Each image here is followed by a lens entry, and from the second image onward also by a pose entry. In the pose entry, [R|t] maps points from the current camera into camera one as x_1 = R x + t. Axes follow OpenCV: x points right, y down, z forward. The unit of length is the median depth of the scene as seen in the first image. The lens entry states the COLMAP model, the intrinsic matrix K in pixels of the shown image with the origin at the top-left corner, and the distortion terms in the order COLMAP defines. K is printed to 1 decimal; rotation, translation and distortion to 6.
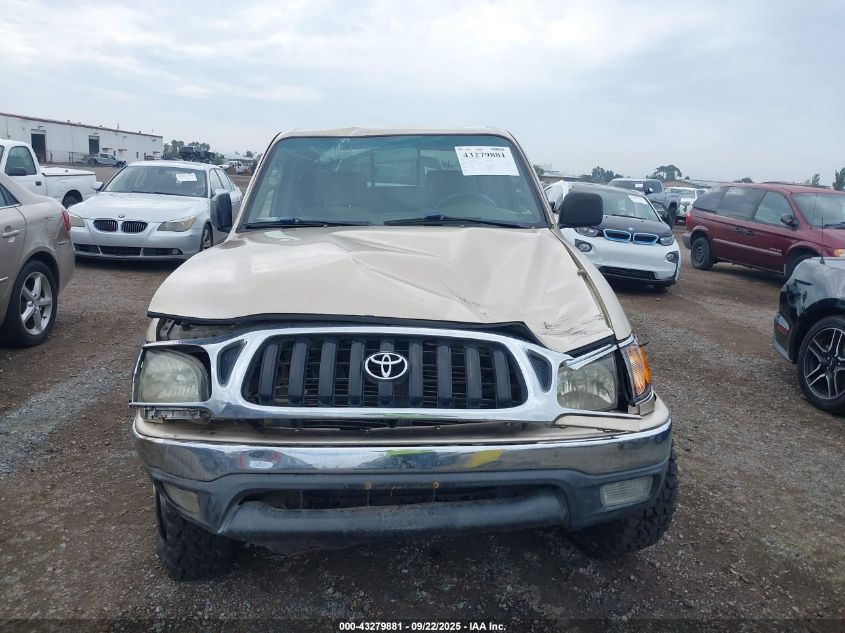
lens RADIAL K [[604.6, 0, 397.0], [0, 604.6, 316.8], [0, 0, 1]] dist [0.055667, -0.106214]
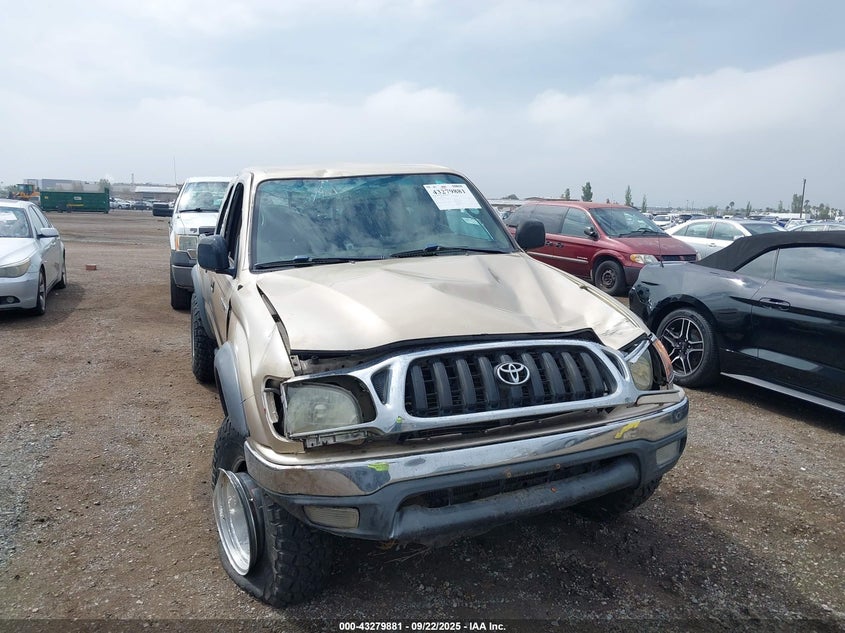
lens RADIAL K [[604.6, 0, 397.0], [0, 604.6, 316.8], [0, 0, 1]] dist [0.055667, -0.106214]
pose [[0.956584, -0.085690, 0.278576, -0.542526], [0.097101, 0.994897, -0.027397, -0.019779], [-0.274807, 0.053257, 0.960023, -0.103189]]
